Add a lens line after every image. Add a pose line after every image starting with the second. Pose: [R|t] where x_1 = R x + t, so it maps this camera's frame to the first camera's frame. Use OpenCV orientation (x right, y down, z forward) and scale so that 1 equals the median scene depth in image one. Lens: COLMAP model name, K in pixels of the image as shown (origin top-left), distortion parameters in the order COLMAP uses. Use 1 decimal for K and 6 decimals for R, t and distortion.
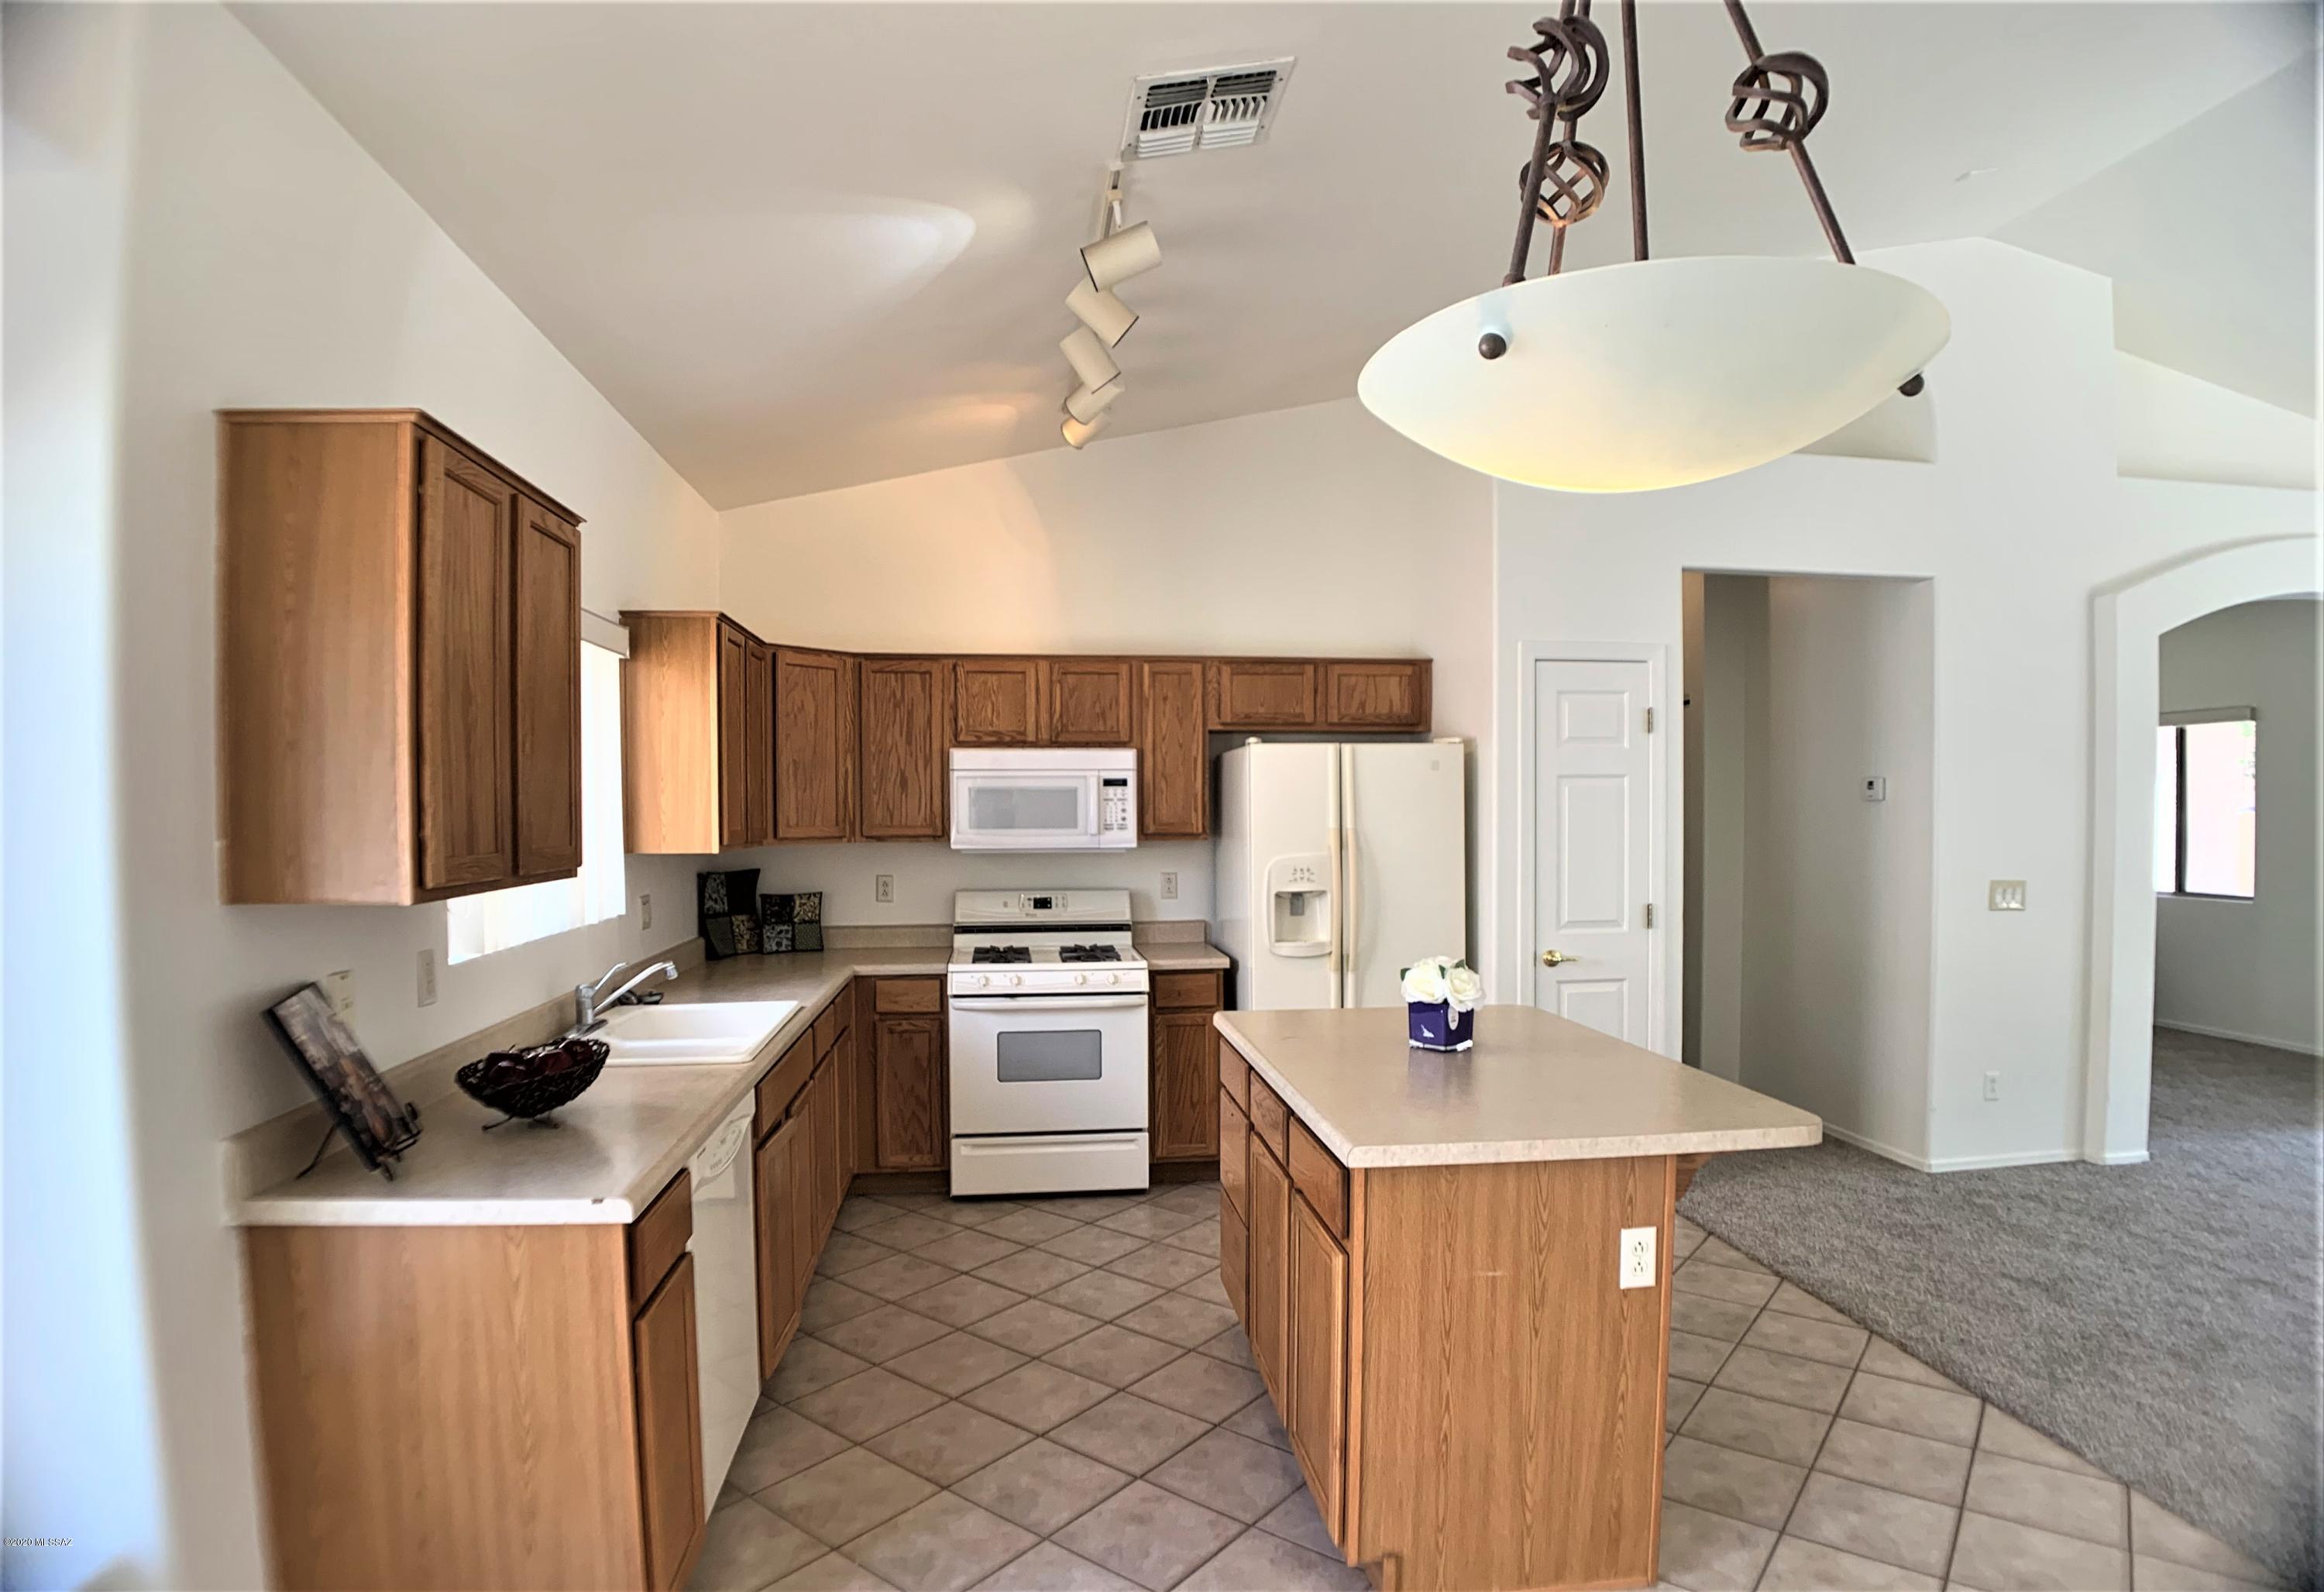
lens RADIAL K [[1255.3, 0, 1165.2], [0, 1255.3, 817.7], [0, 0, 1]] dist [-0.054865, -0.037152]
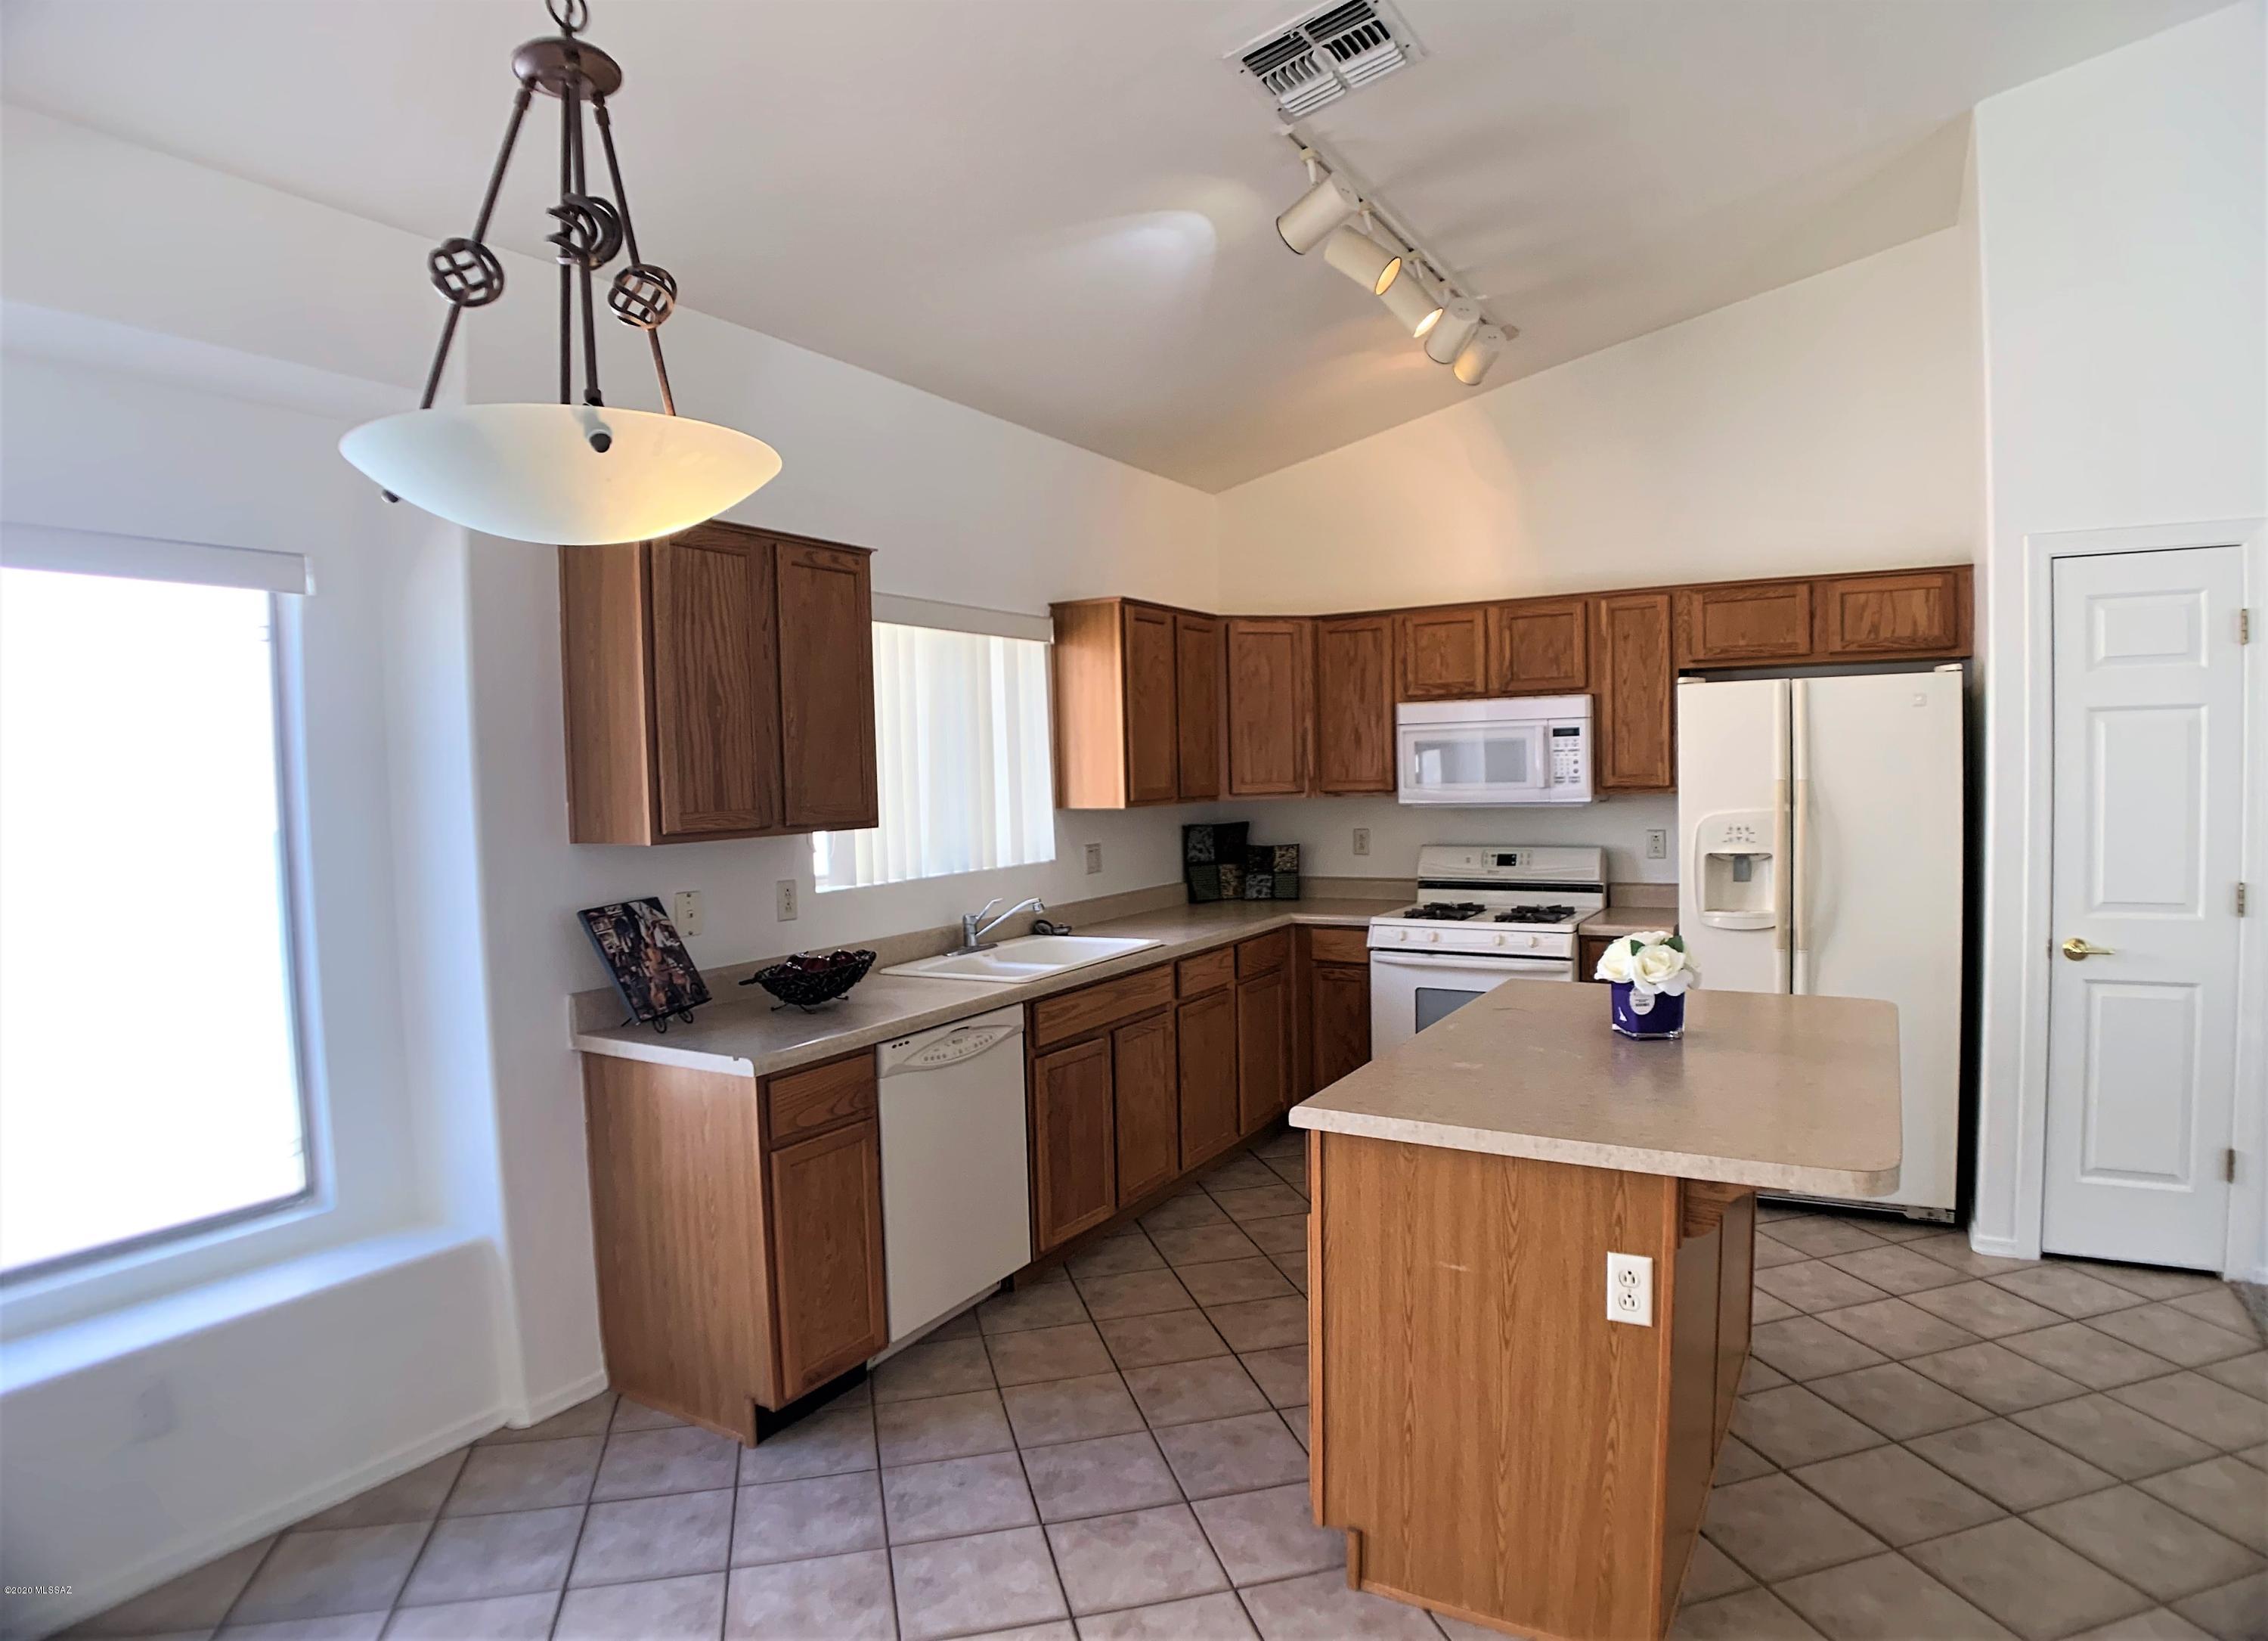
lens RADIAL K [[1302.6, 0, 1134.0], [0, 1302.6, 820.5], [0, 0, 1]] dist [-0.068495, -0.000918]
pose [[0.790963, 0.008576, -0.611803, 0.314784], [0.016672, 0.999228, 0.035561, -0.002252], [0.611636, -0.038327, 0.790210, 0.049543]]
